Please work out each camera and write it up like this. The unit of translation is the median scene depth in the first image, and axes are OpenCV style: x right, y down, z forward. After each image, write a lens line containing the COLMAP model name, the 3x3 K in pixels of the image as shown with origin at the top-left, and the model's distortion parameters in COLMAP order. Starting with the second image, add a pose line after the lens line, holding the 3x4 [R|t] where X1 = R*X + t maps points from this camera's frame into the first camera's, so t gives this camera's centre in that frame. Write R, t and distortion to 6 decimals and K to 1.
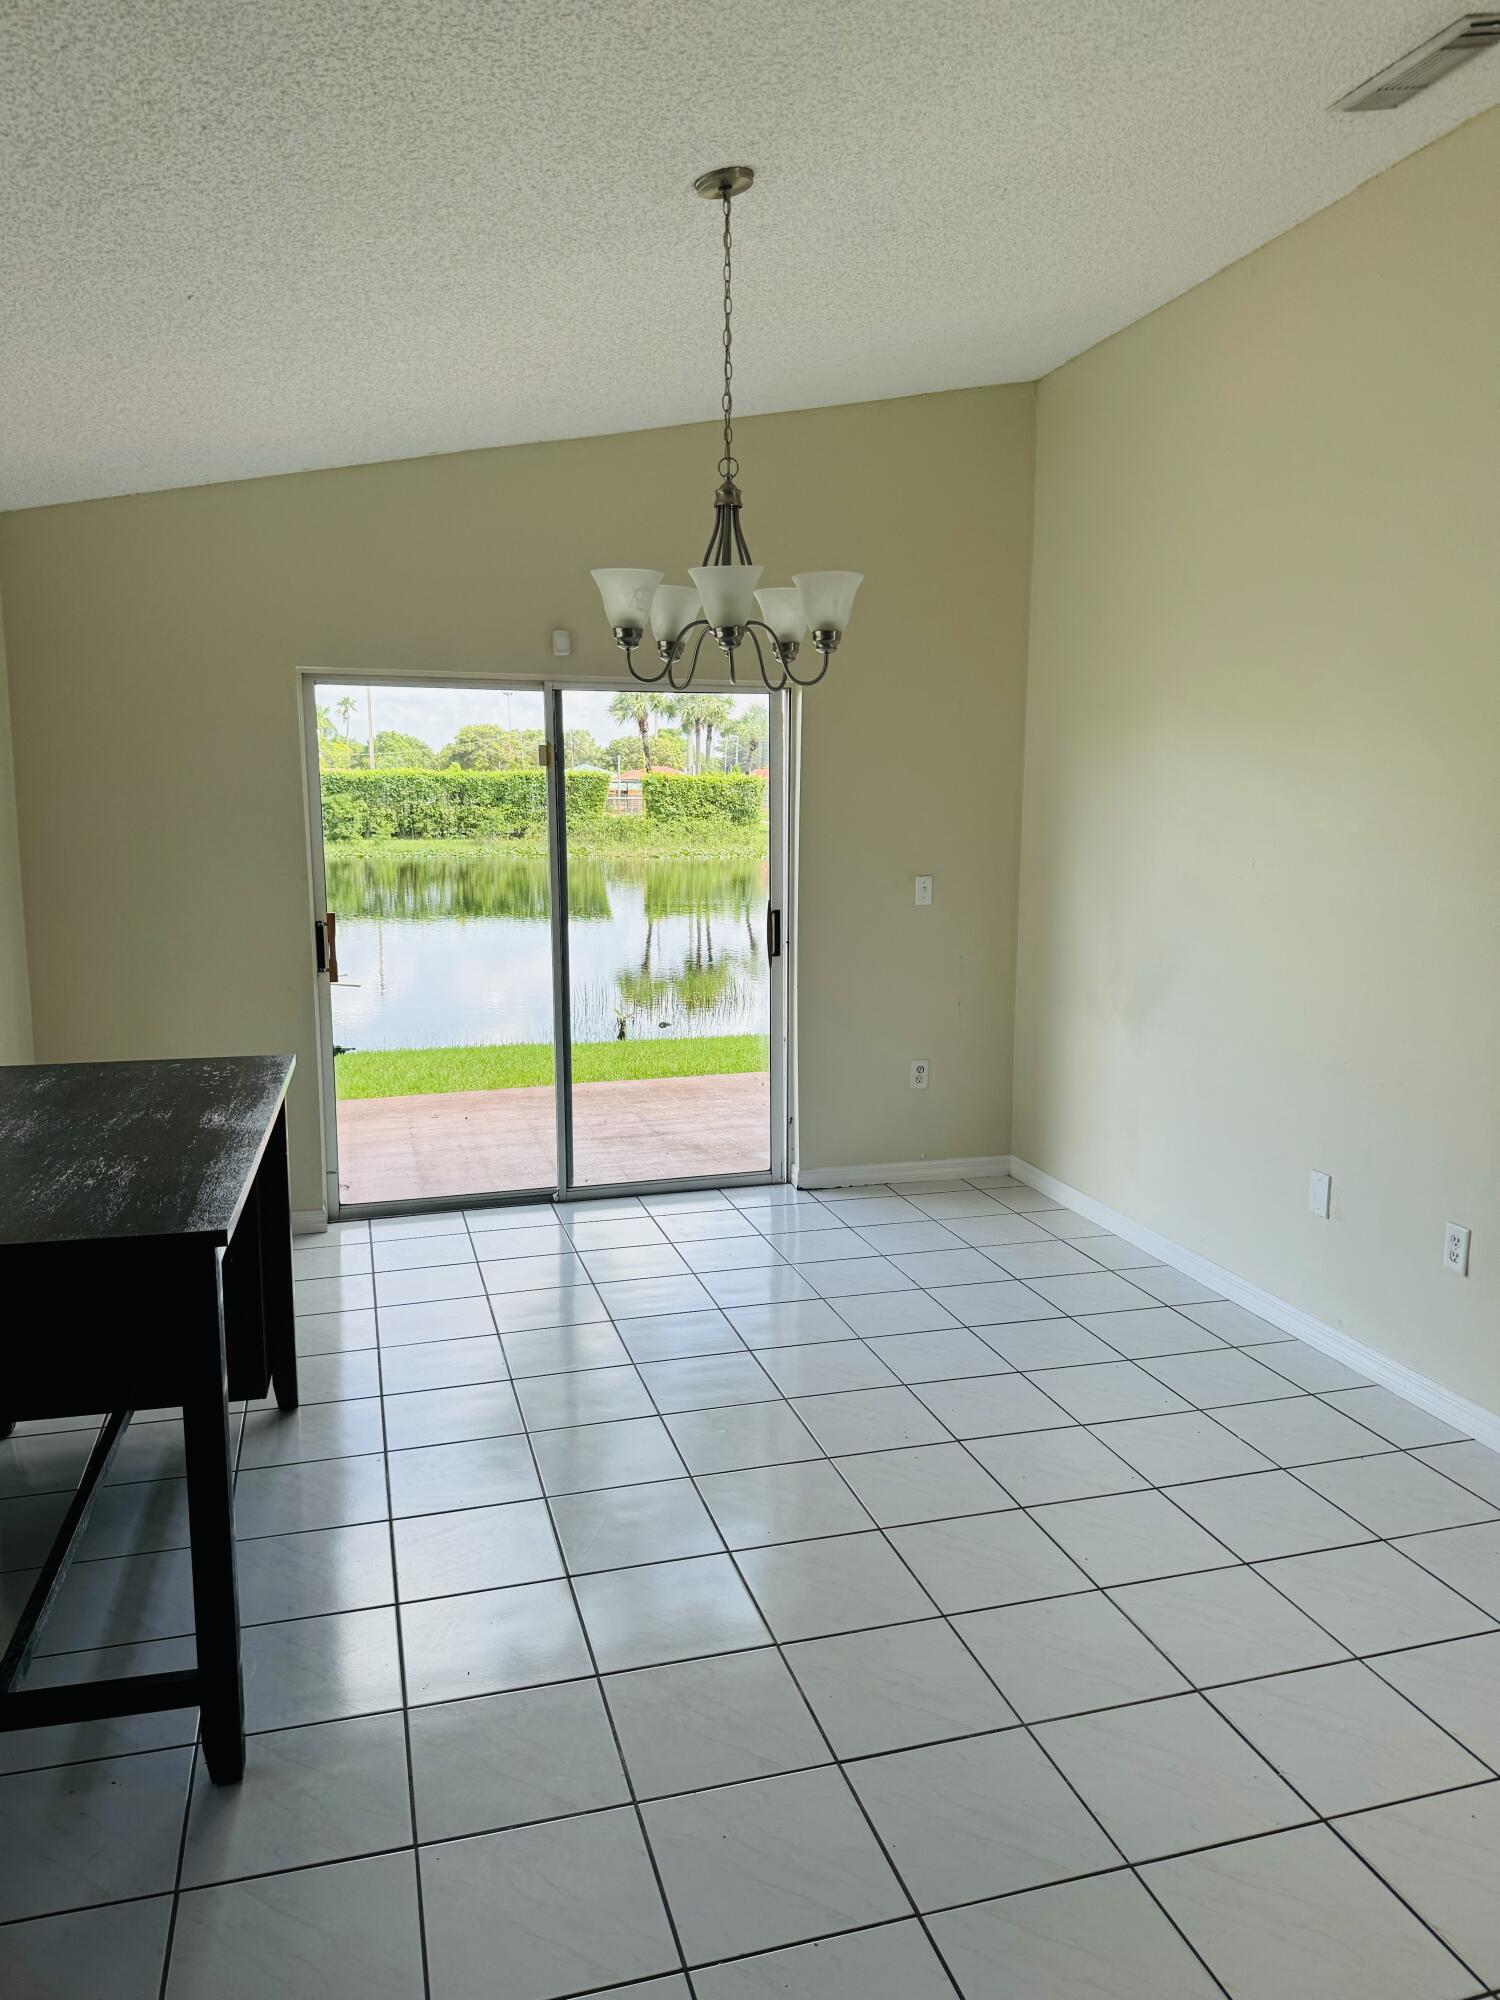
lens RADIAL K [[1420.4, 0, 761.3], [0, 1420.4, 1011.6], [0, 0, 1]] dist [0.072159, 0.000286]
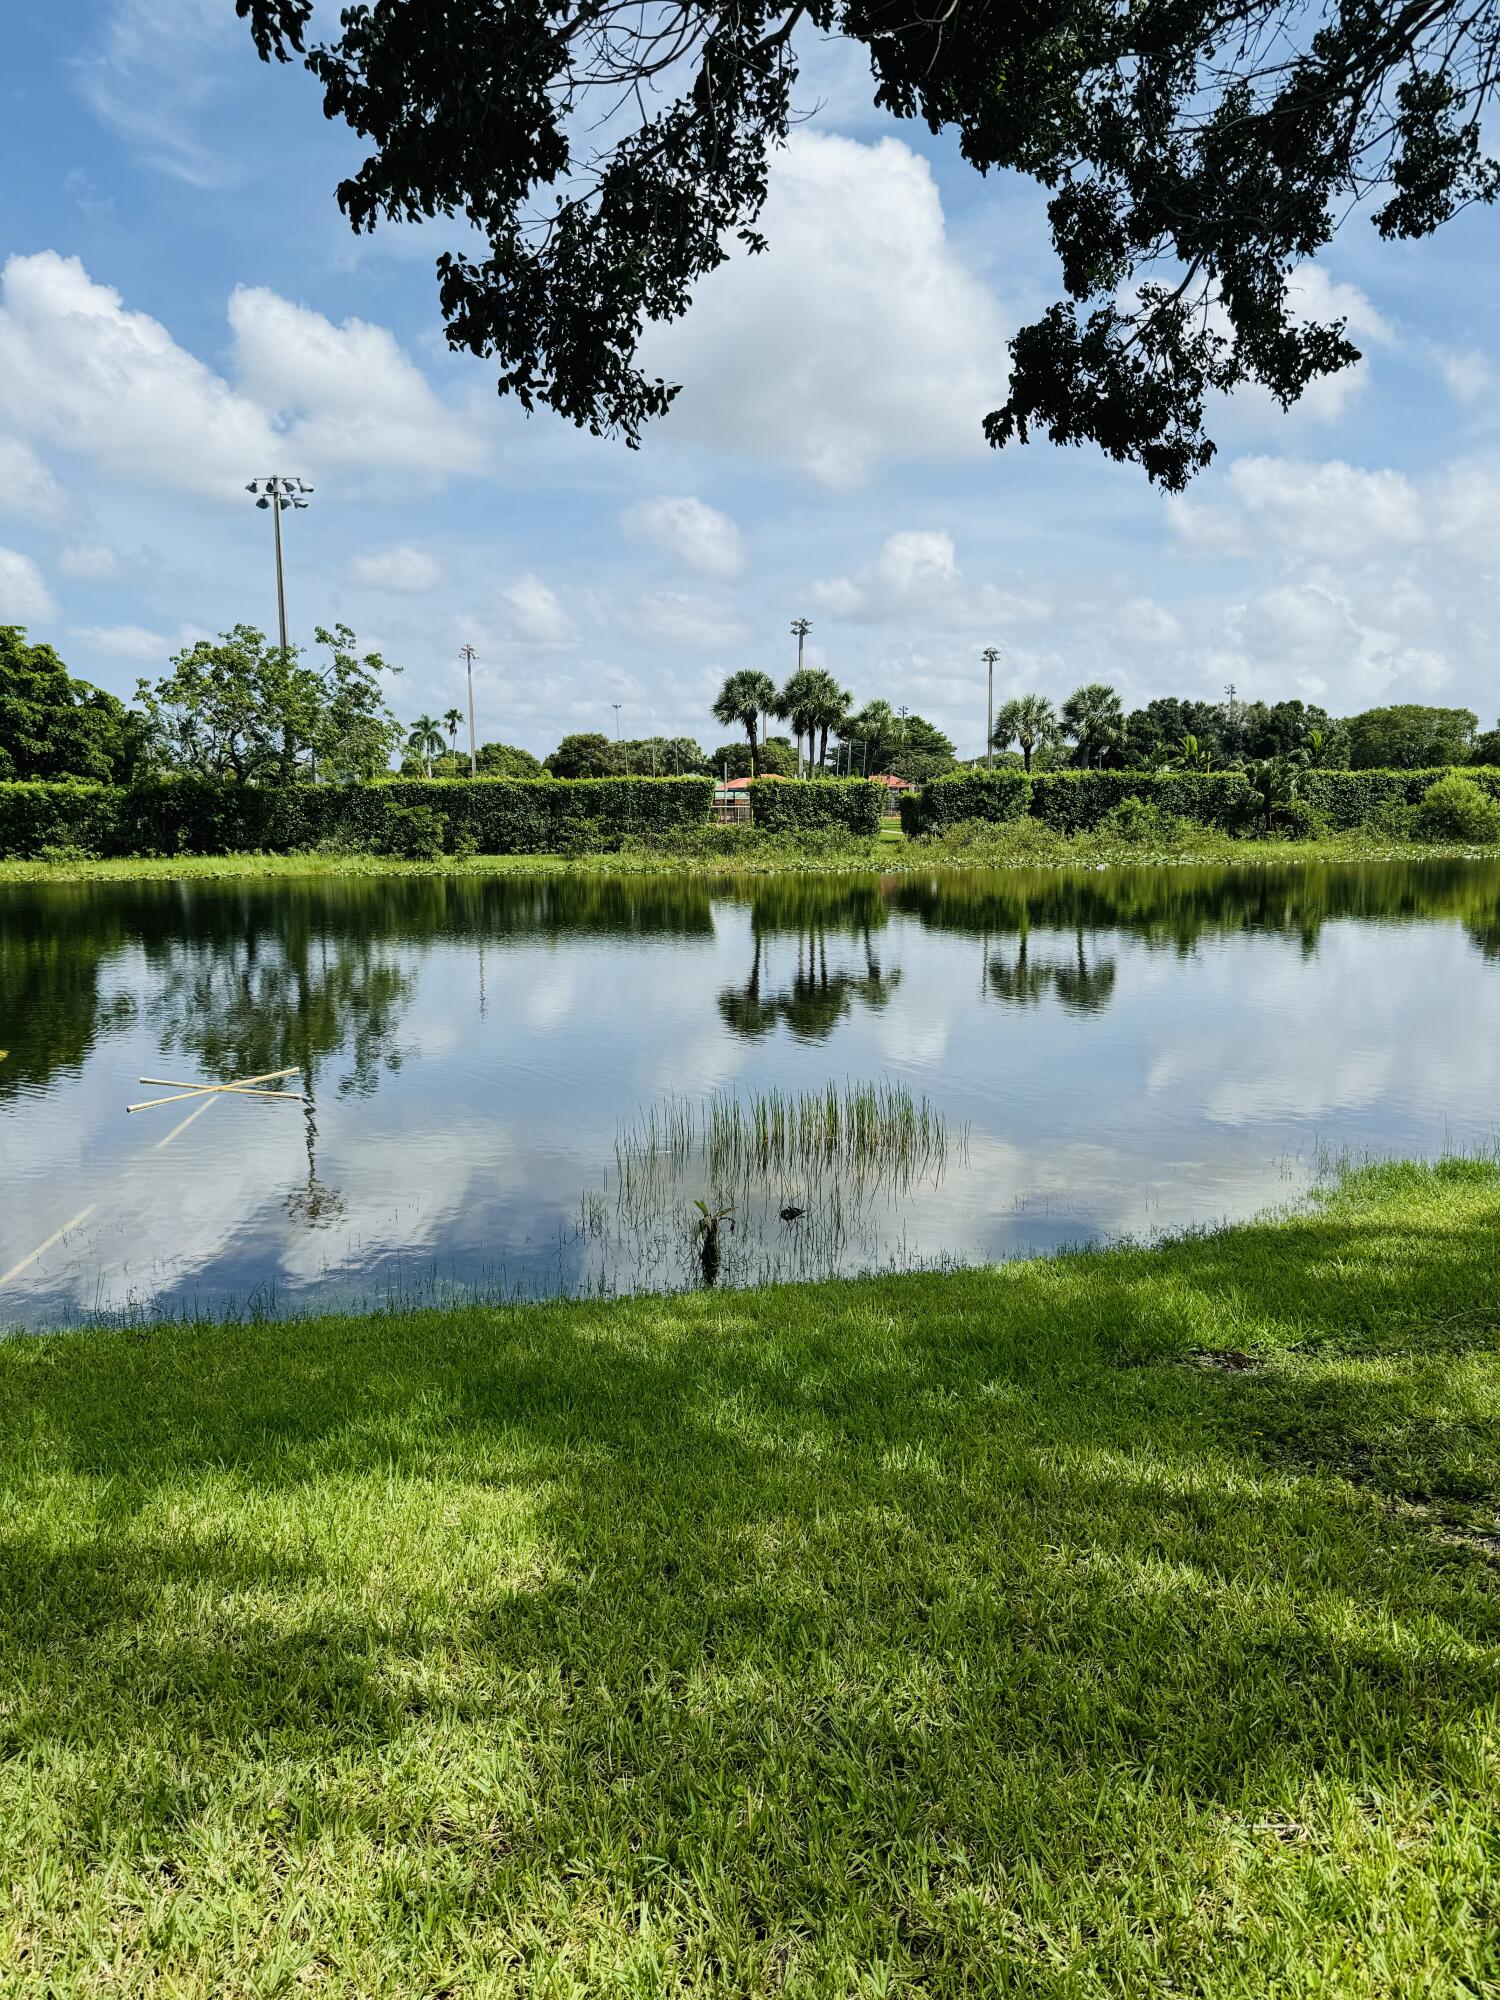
lens RADIAL K [[1420.4, 0, 737.1], [0, 1420.4, 998.0], [0, 0, 1]] dist [0.072159, 0.000286]
pose [[0.995778, 0.001793, -0.091771, -0.008809], [-0.003278, 0.999866, -0.016030, -0.013931], [0.091730, 0.016263, 0.995651, 0.104296]]
